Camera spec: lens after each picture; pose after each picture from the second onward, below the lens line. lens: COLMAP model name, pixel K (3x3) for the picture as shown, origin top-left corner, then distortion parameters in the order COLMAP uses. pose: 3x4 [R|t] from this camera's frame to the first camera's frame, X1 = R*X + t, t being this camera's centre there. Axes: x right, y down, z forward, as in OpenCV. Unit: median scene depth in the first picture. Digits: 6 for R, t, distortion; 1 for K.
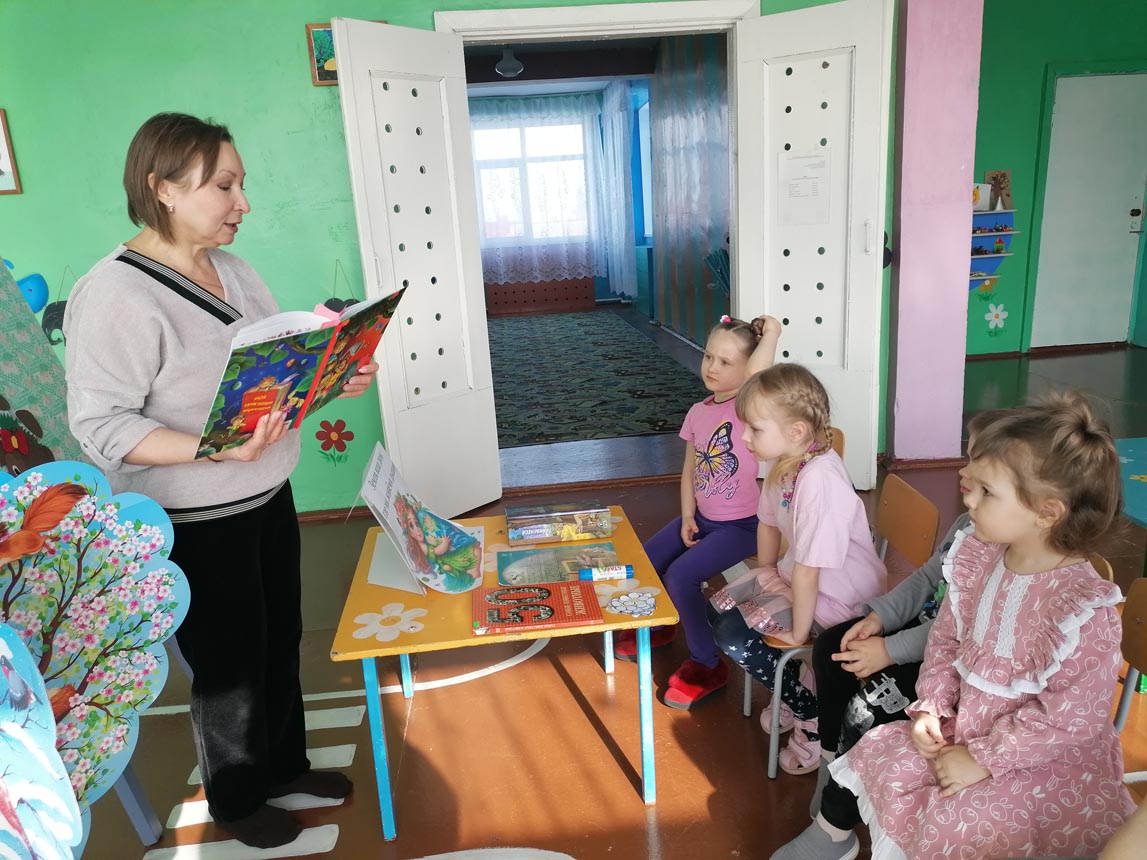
lens RADIAL K [[853.8, 0, 569.8], [0, 853.8, 426.9], [0, 0, 1]] dist [0.041390, -0.022028]
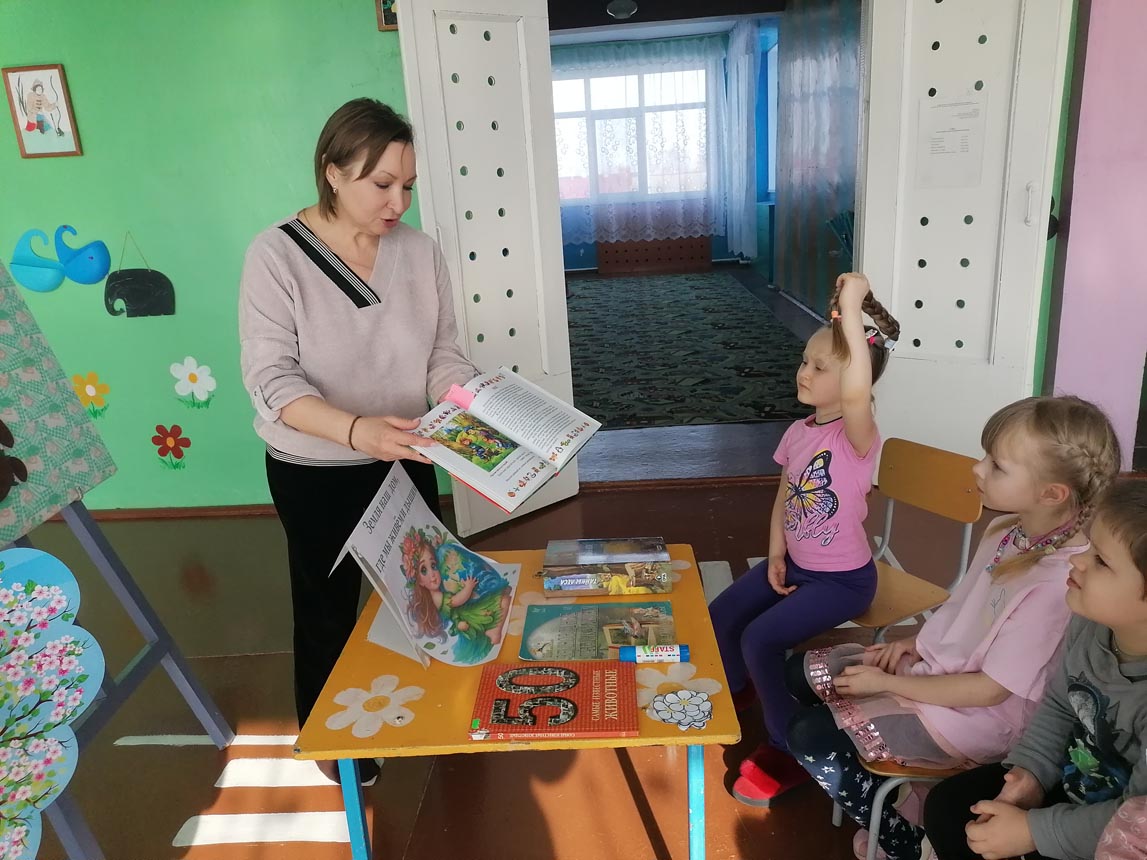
lens RADIAL K [[853.8, 0, 572.0], [0, 853.8, 424.3], [0, 0, 1]] dist [0.041390, -0.022028]
pose [[0.990278, 0.037855, -0.133852, 0.032183], [-0.031034, 0.998129, 0.052679, -0.038219], [0.135596, -0.048013, 0.989600, 0.111292]]
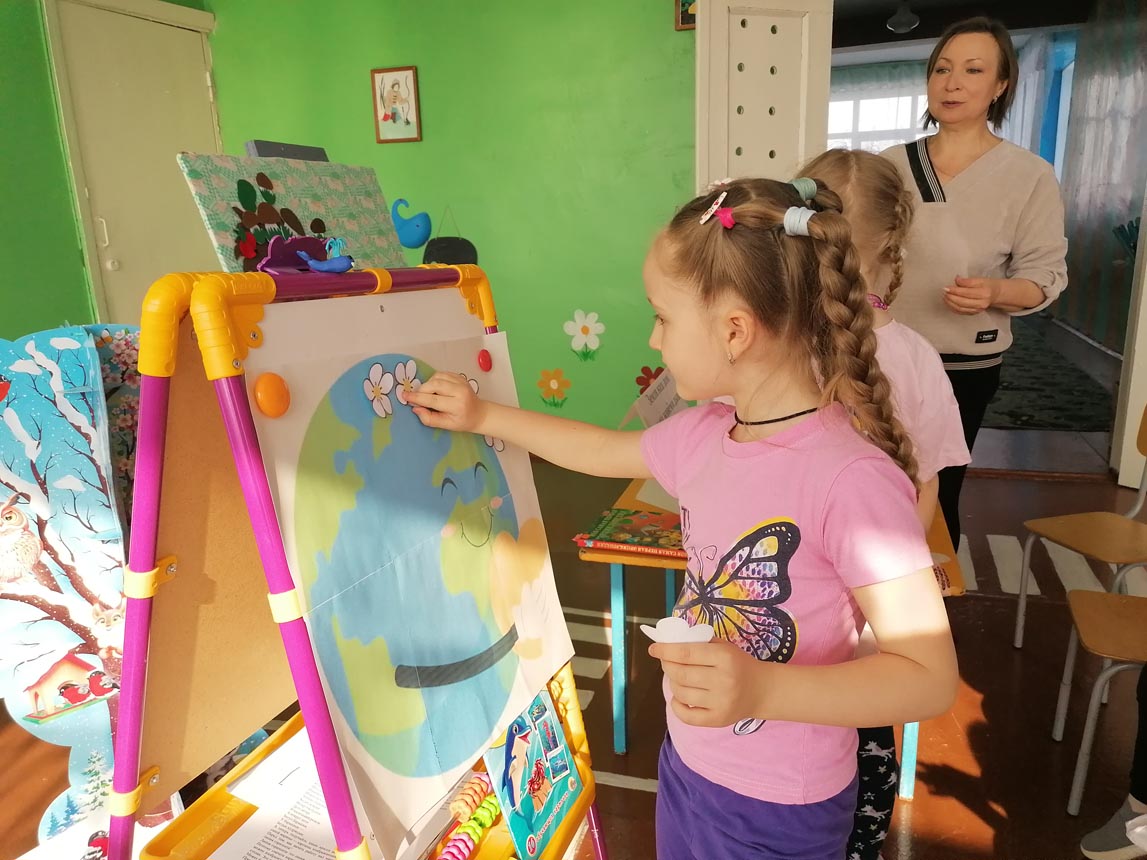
lens RADIAL K [[853.8, 0, 575.2], [0, 853.8, 425.1], [0, 0, 1]] dist [0.041390, -0.022028]
pose [[0.914145, 0.125823, -0.385366, 0.036917], [-0.120998, 0.991968, 0.036853, 0.034231], [0.386908, 0.012940, 0.922028, 0.030938]]
